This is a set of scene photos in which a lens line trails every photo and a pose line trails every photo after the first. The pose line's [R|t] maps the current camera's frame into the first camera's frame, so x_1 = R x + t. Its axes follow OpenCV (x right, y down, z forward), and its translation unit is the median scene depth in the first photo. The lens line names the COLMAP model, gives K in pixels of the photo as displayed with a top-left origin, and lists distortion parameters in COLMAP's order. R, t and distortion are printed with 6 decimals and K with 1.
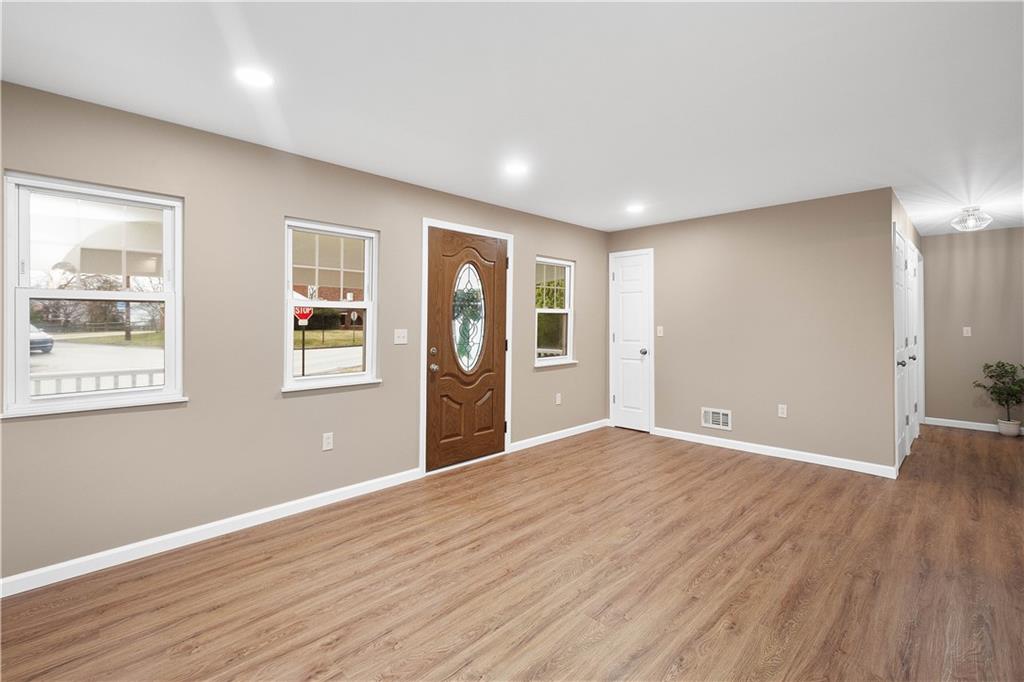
lens RADIAL K [[464.6, 0, 508.5], [0, 464.6, 322.8], [0, 0, 1]] dist [0.016667, 0.000001]
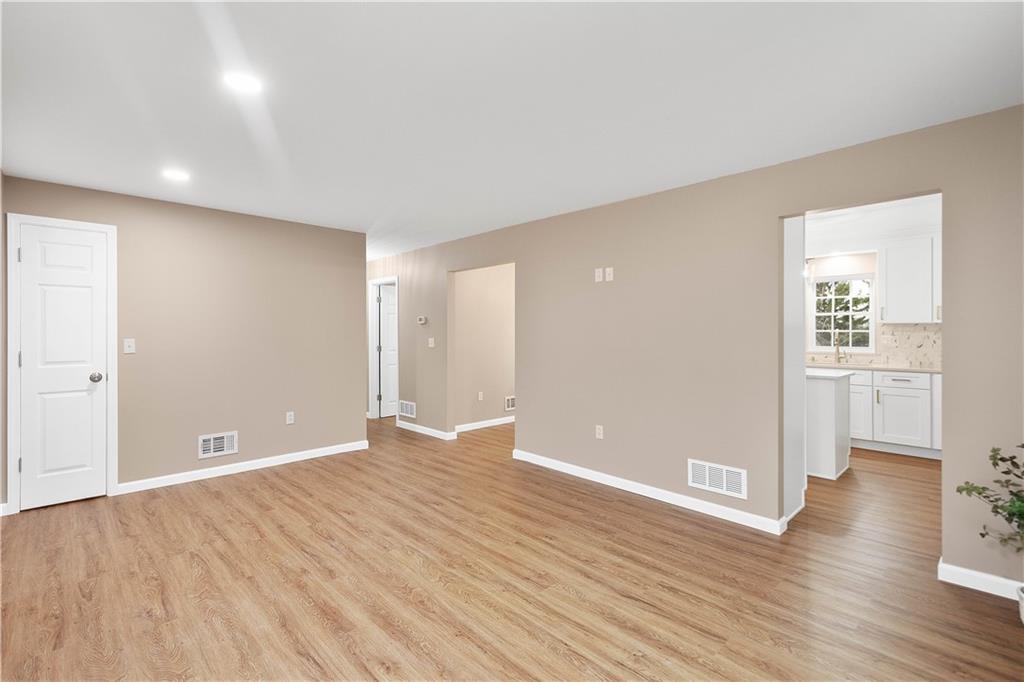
lens RADIAL K [[464.6, 0, 508.5], [0, 464.6, 322.8], [0, 0, 1]] dist [0.016667, 0.000001]
pose [[0.031617, 0.023160, 0.999232, -0.518825], [-0.001041, 0.999732, -0.023138, -0.000613], [-0.999500, -0.000308, 0.031632, 0.549751]]
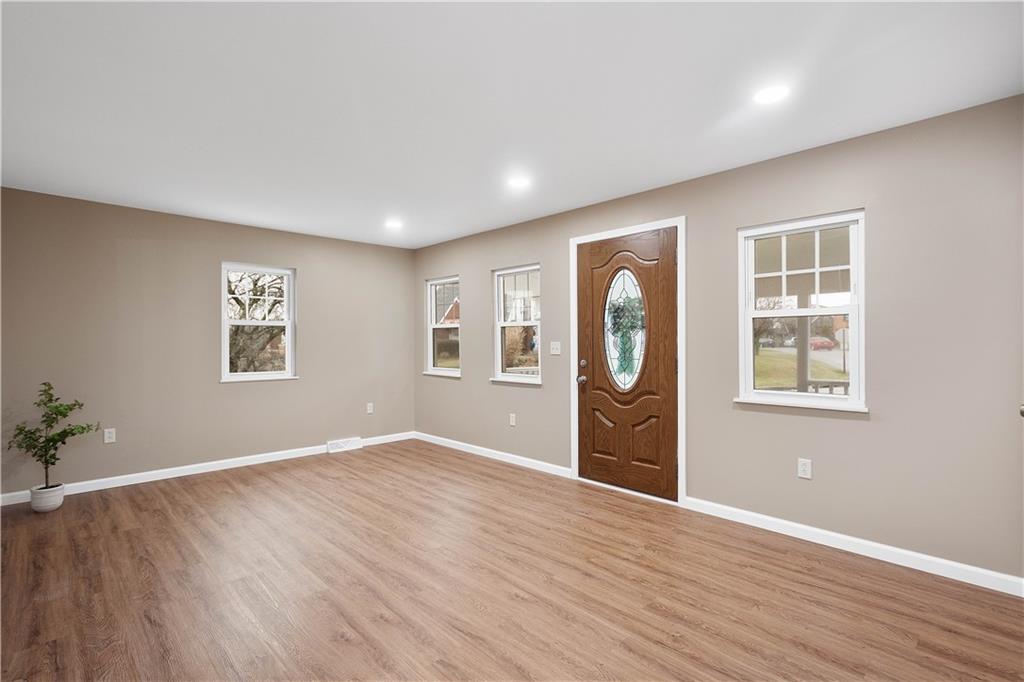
lens RADIAL K [[477.0, 0, 510.4], [0, 477.0, 344.5], [0, 0, 1]] dist [0.015819, 0.000066]
pose [[-0.019037, 0.003242, -0.999814, 0.922661], [0.002473, 0.999992, 0.003196, 0.015559], [0.999816, -0.002412, -0.019045, 0.871939]]
